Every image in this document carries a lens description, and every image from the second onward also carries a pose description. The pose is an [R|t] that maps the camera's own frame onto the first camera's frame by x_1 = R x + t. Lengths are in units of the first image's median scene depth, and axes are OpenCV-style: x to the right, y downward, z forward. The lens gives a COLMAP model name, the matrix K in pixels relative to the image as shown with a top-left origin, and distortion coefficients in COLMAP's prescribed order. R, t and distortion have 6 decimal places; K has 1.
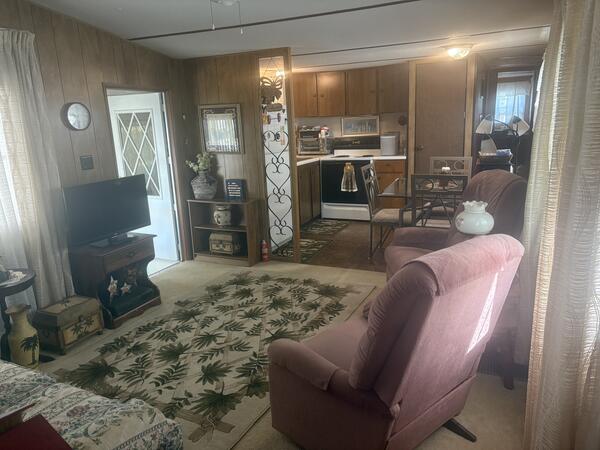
lens RADIAL K [[450.3, 0, 295.9], [0, 450.3, 226.8], [0, 0, 1]] dist [0.039799, -0.024702]
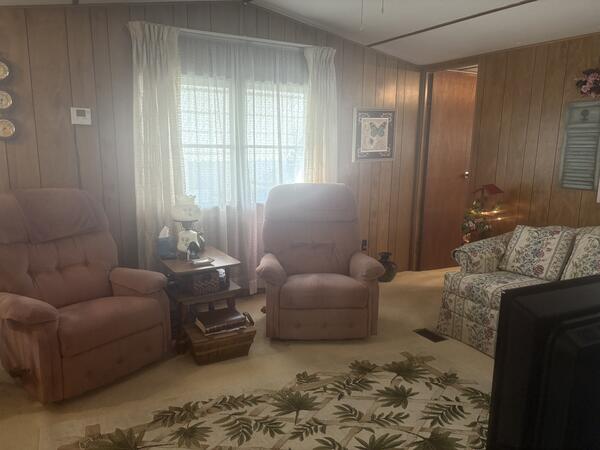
lens RADIAL K [[450.3, 0, 299.9], [0, 450.3, 225.9], [0, 0, 1]] dist [0.039799, -0.024702]
pose [[-0.811779, -0.070477, 0.579696, -0.229938], [0.168284, 0.922346, 0.347791, -0.143954], [-0.559192, 0.379883, -0.736881, 0.721888]]
